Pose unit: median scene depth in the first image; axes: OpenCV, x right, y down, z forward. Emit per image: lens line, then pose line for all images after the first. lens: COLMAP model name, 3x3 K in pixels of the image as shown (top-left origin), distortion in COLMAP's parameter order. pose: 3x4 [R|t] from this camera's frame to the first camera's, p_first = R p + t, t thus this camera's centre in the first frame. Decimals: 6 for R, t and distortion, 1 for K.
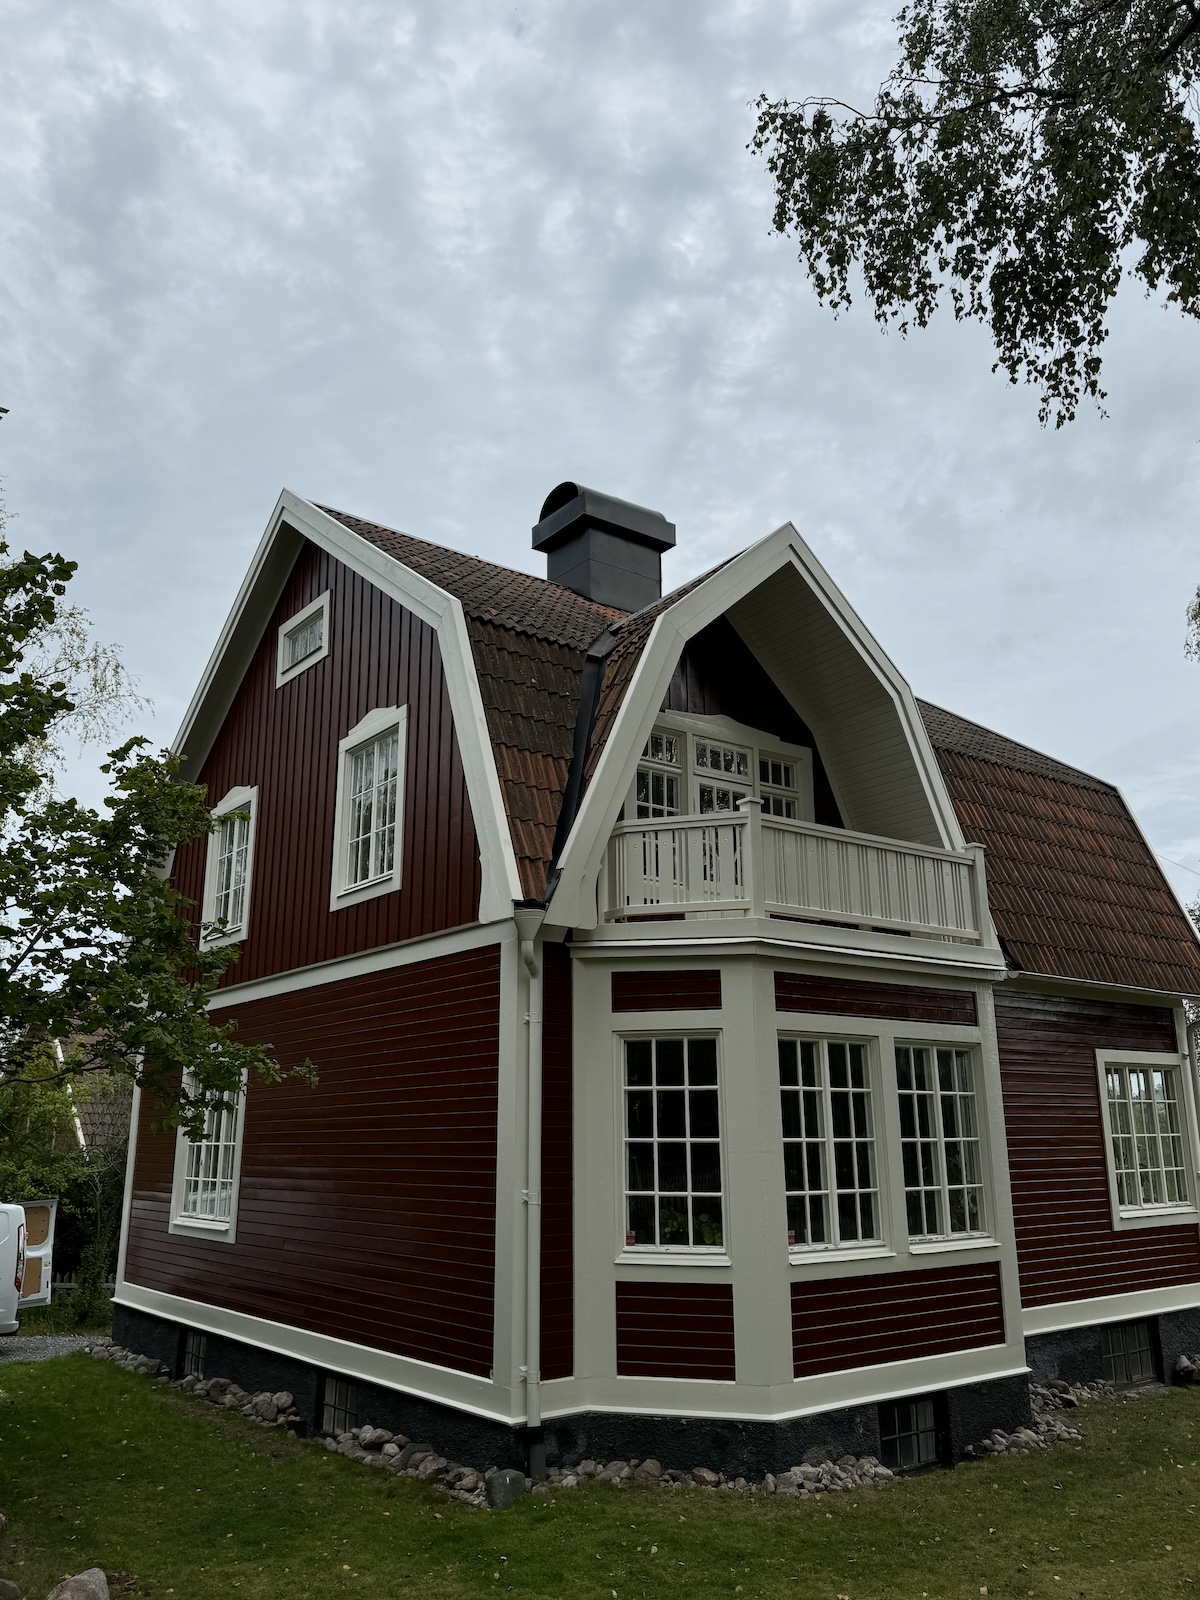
lens RADIAL K [[1240.8, 0, 600.0], [0, 1240.8, 800.0], [0, 0, 1]] dist [0.123824, -0.208263]
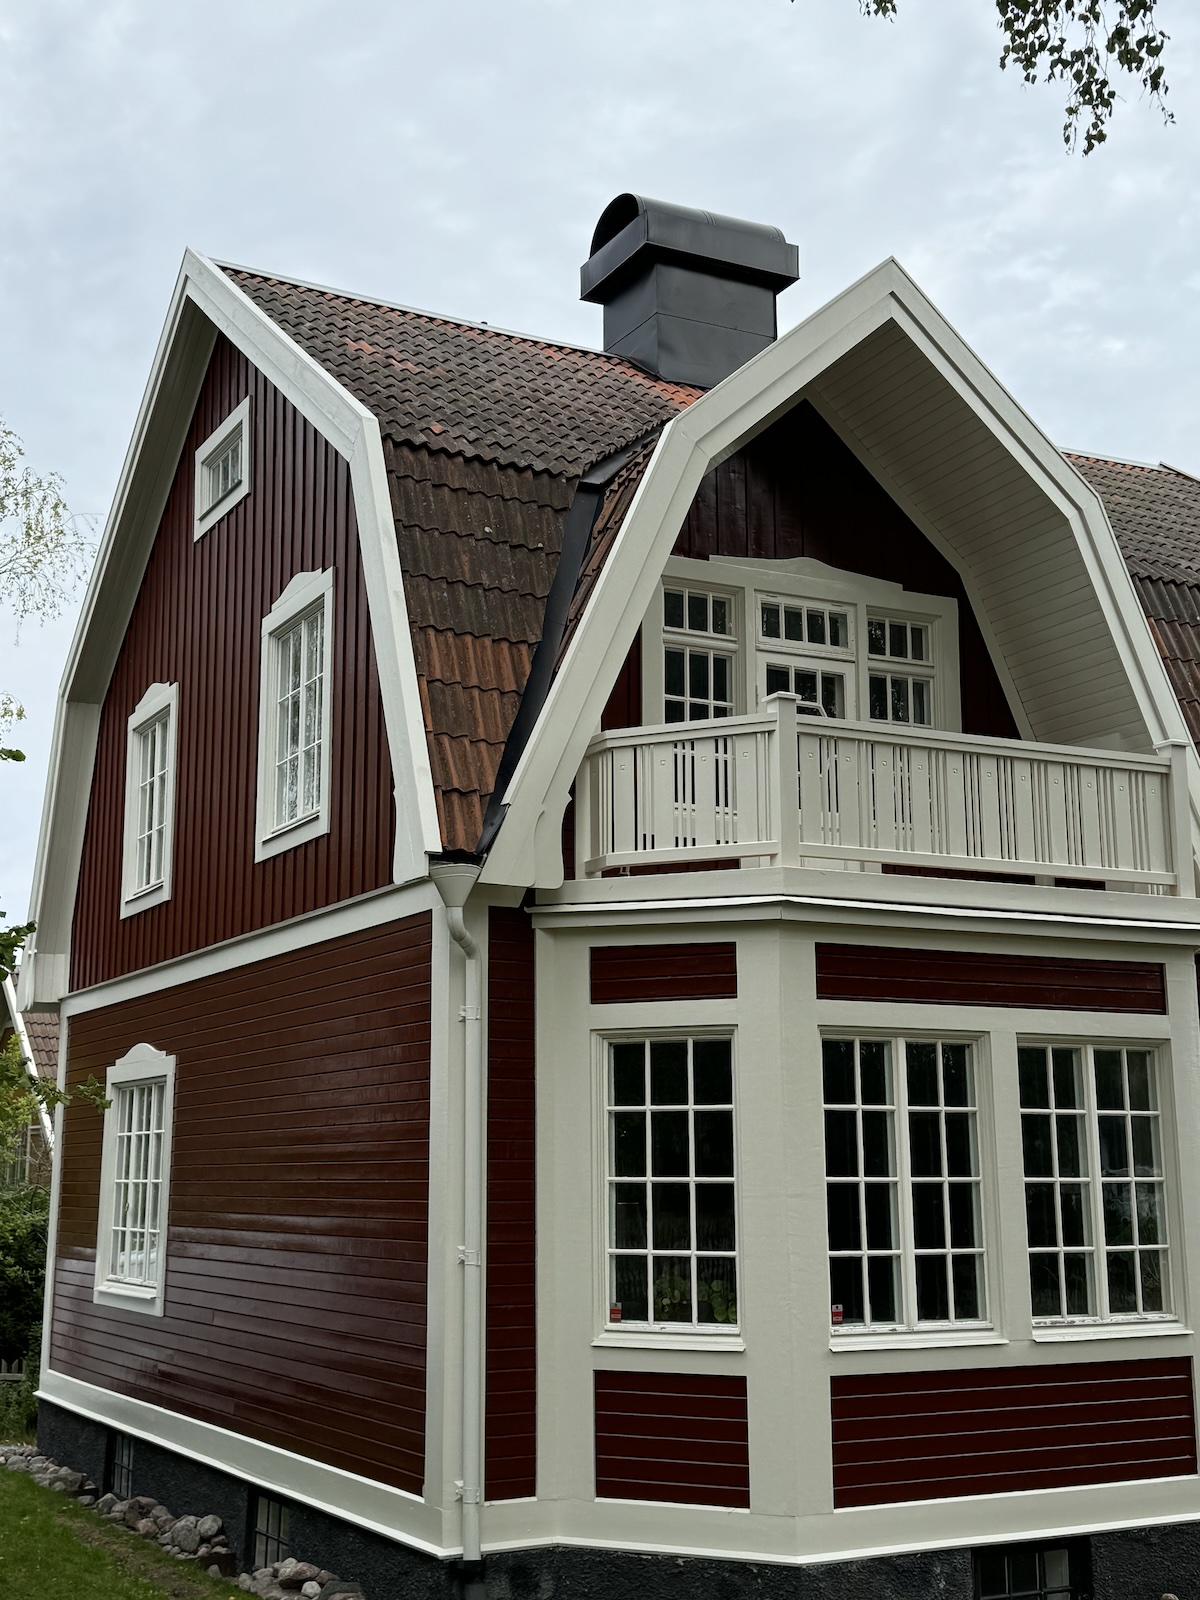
lens RADIAL K [[1981.9, 0, 600.0], [0, 1981.9, 800.0], [0, 0, 1]] dist [0.121256, -0.054582]
pose [[0.987194, -0.027140, -0.157201, 0.189413], [0.039416, 0.996366, 0.075509, -0.028813], [0.154580, -0.080738, 0.984676, -0.098031]]
